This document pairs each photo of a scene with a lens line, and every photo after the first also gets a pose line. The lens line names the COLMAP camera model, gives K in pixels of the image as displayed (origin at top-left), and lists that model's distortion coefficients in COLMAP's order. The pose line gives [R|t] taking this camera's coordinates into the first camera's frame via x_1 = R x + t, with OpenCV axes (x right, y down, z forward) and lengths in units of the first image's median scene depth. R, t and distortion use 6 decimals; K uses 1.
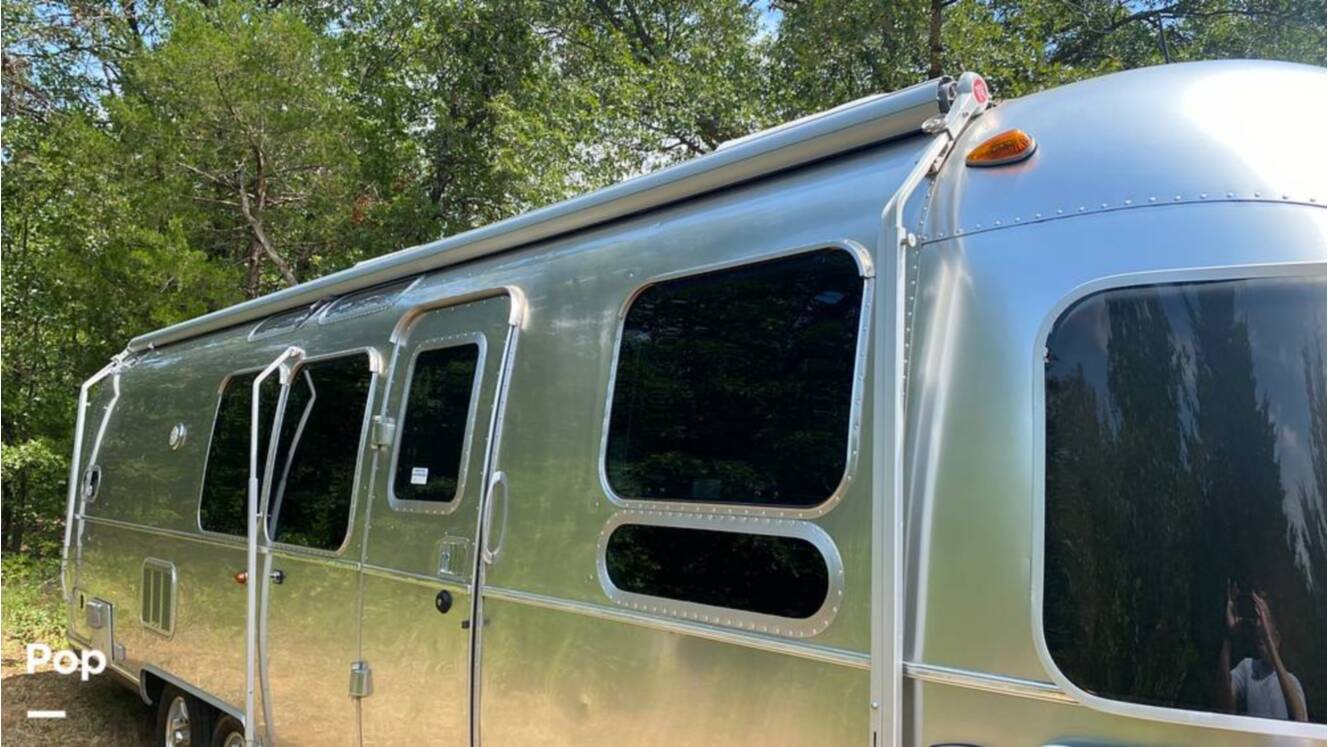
lens RADIAL K [[1012.3, 0, 653.8], [0, 1012.3, 378.4], [0, 0, 1]] dist [0.028674, -0.033872]
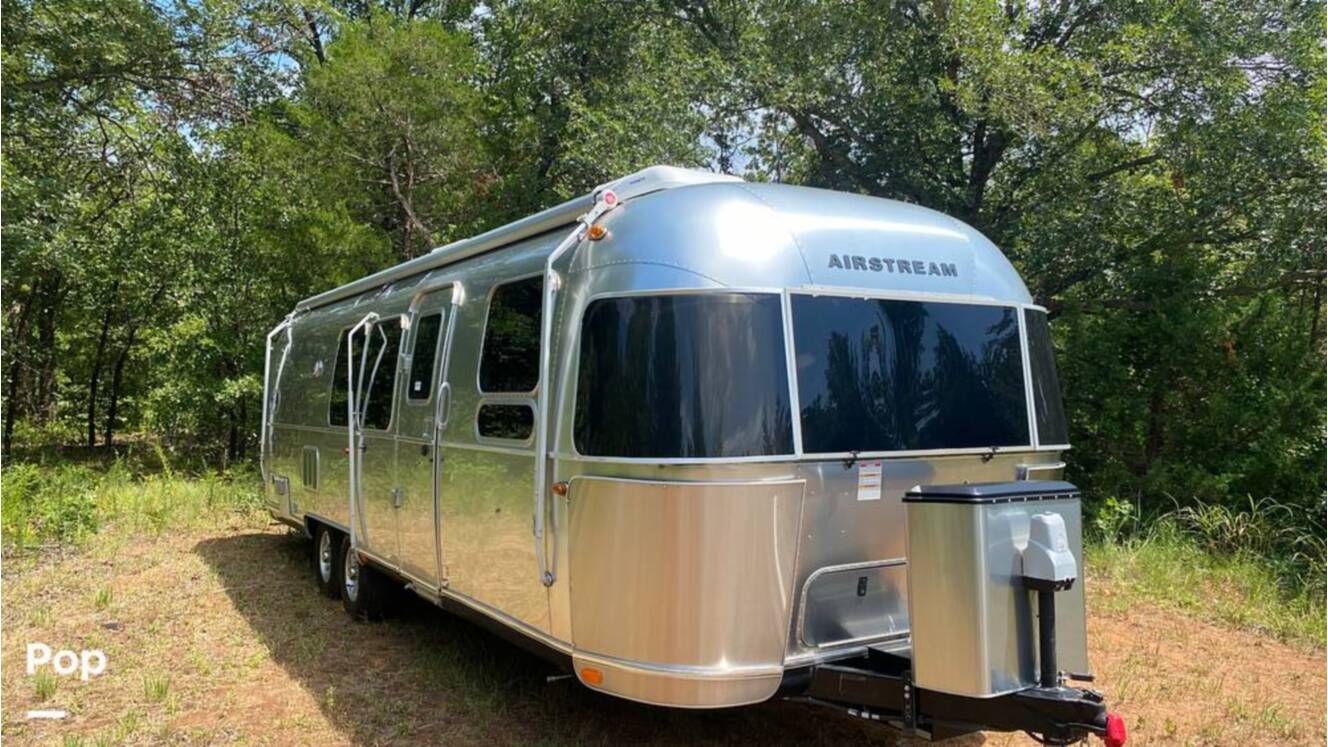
lens RADIAL K [[1012.3, 0, 656.1], [0, 1012.3, 372.0], [0, 0, 1]] dist [0.028674, -0.033872]
pose [[0.984380, -0.013588, -0.175530, 0.456528], [0.023972, 0.998076, 0.057175, -0.020646], [0.174415, -0.060490, 0.982812, -0.641856]]
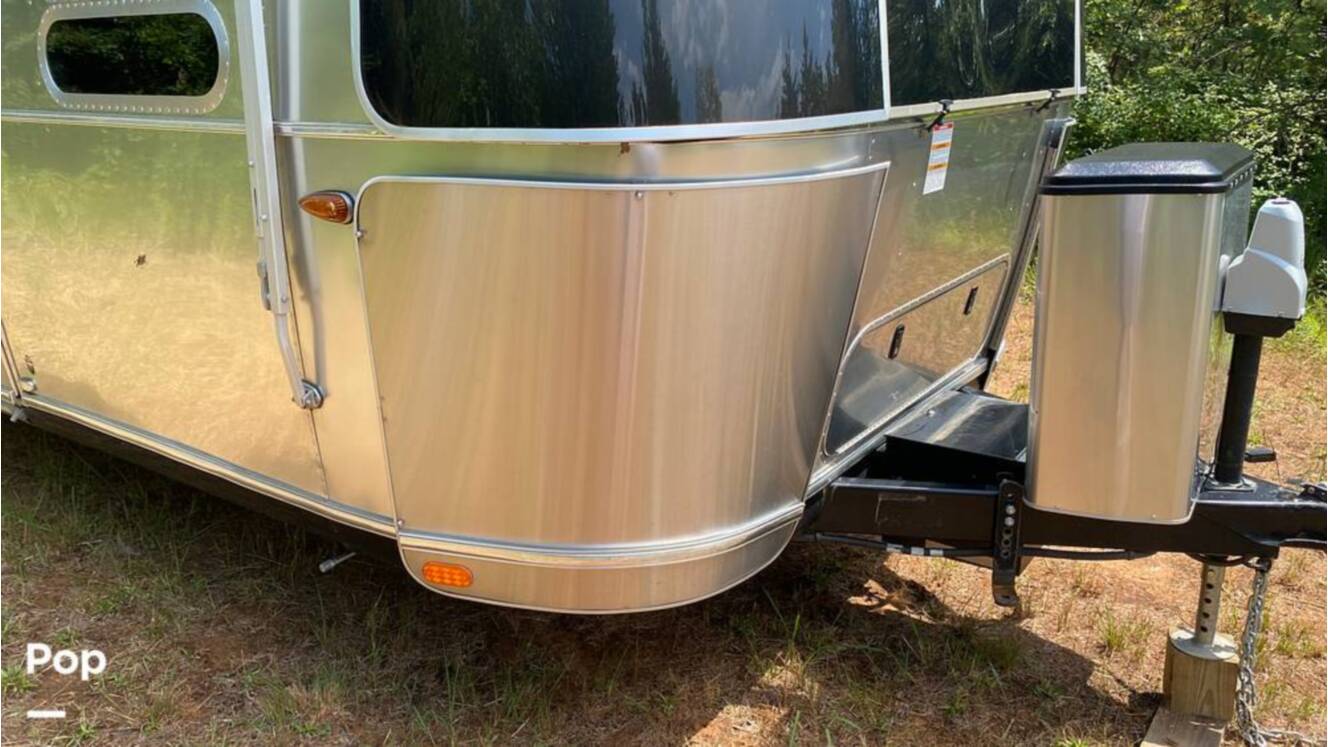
lens RADIAL K [[1012.3, 0, 657.6], [0, 1012.3, 389.0], [0, 0, 1]] dist [0.028674, -0.033872]
pose [[0.972234, -0.087764, 0.216930, 0.187328], [-0.003293, 0.921784, 0.387689, 0.061449], [-0.233987, -0.377639, 0.895901, -0.069696]]
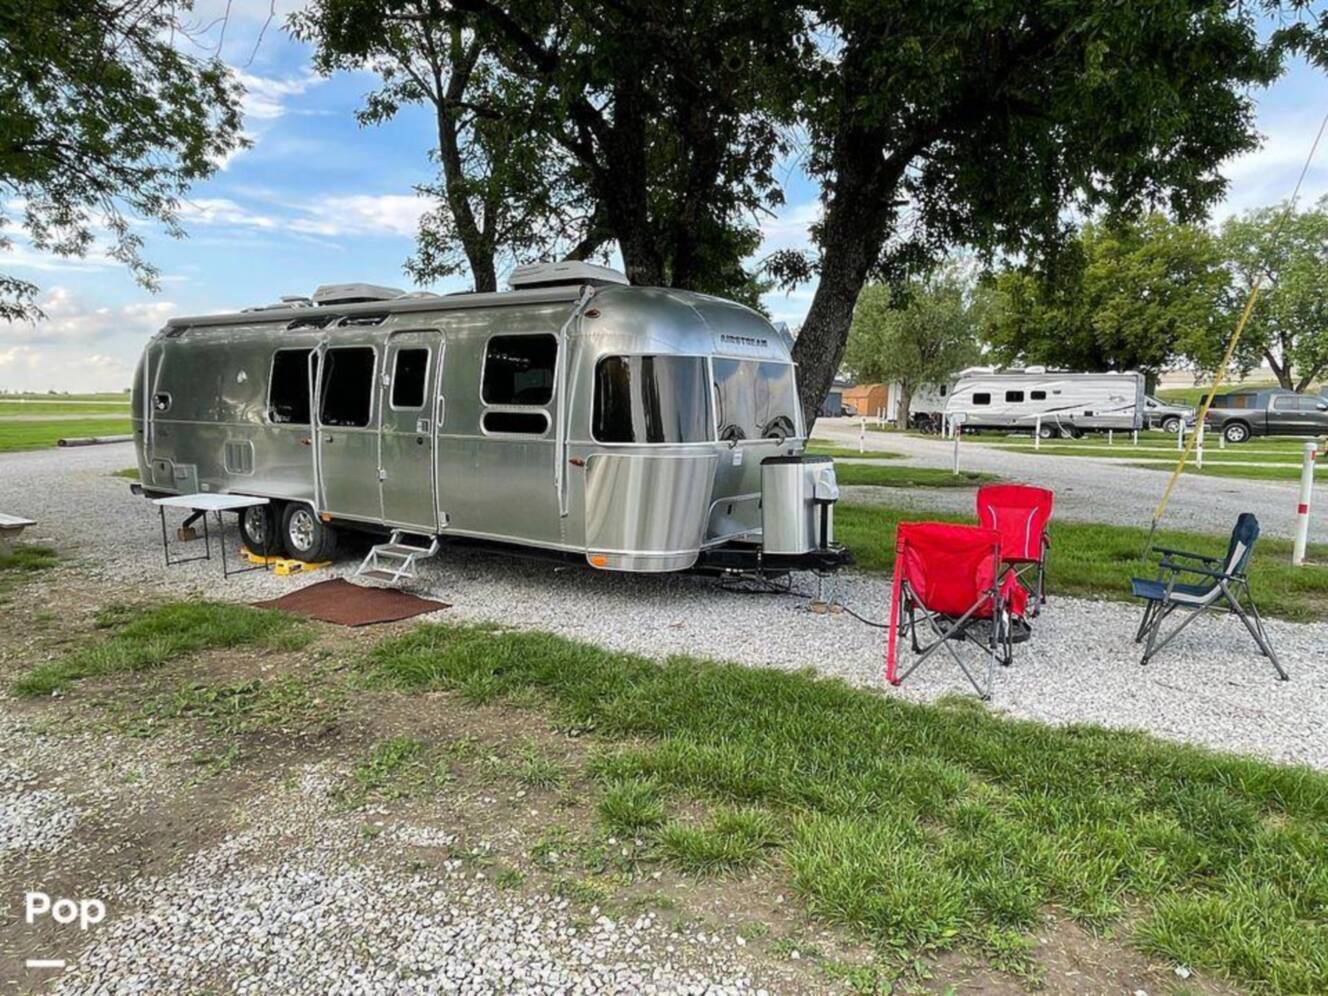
lens RADIAL K [[863.0, 0, 660.8], [0, 863.0, 489.4], [0, 0, 1]] dist [-0.003373, 0.000312]
pose [[0.970301, -0.018638, 0.241182, -0.112947], [-0.028188, 0.981524, 0.189253, -0.105414], [-0.240254, -0.190431, 0.951848, -1.249303]]
